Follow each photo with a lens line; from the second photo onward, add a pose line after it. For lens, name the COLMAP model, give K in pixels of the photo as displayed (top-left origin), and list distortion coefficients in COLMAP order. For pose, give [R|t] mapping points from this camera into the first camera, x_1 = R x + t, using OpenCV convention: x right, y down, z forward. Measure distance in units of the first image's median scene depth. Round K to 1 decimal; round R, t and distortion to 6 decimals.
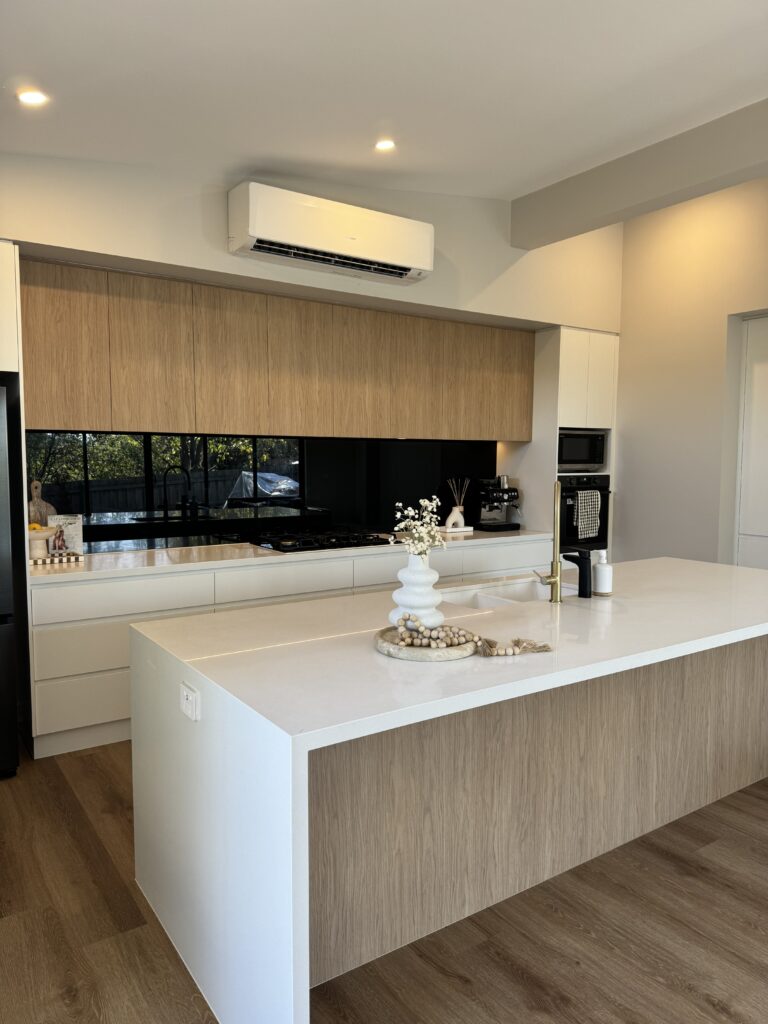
lens RADIAL K [[725.0, 0, 390.2], [0, 725.0, 515.0], [0, 0, 1]] dist [0.042530, -0.064035]
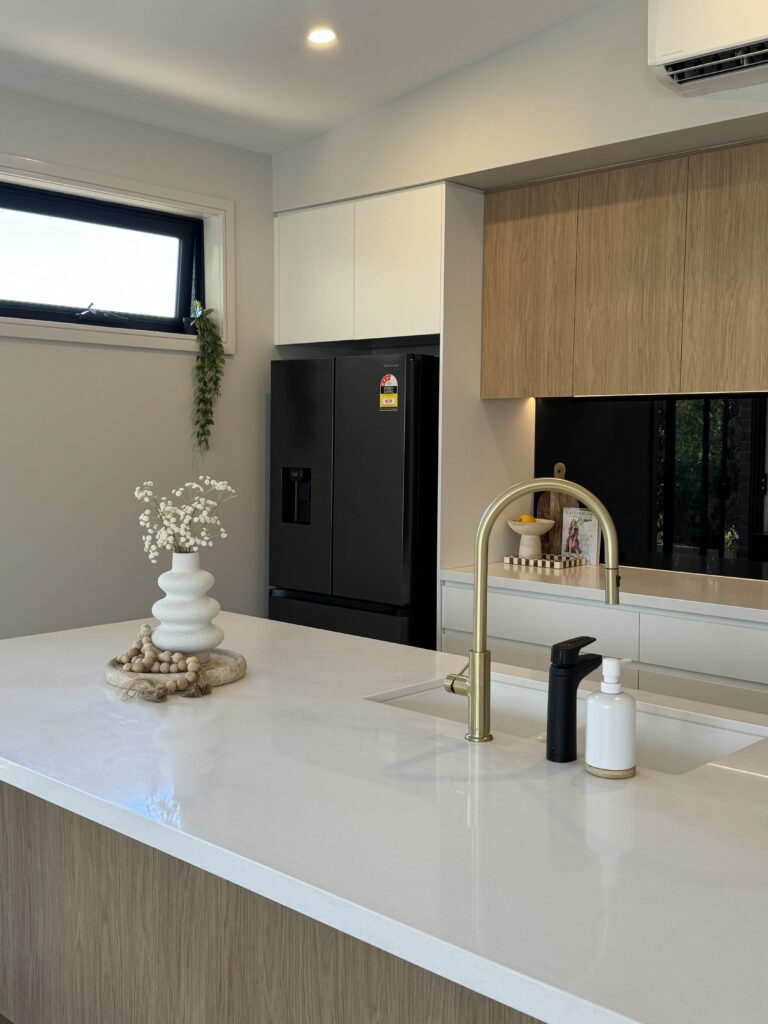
lens RADIAL K [[1089.8, 0, 379.8], [0, 1089.8, 515.3], [0, 0, 1]] dist [0.176209, -0.459067]
pose [[0.203128, 0.070222, -0.976631, 0.762838], [-0.078923, 0.995354, 0.055153, -0.047364], [0.975966, 0.065875, 0.207727, 0.675028]]
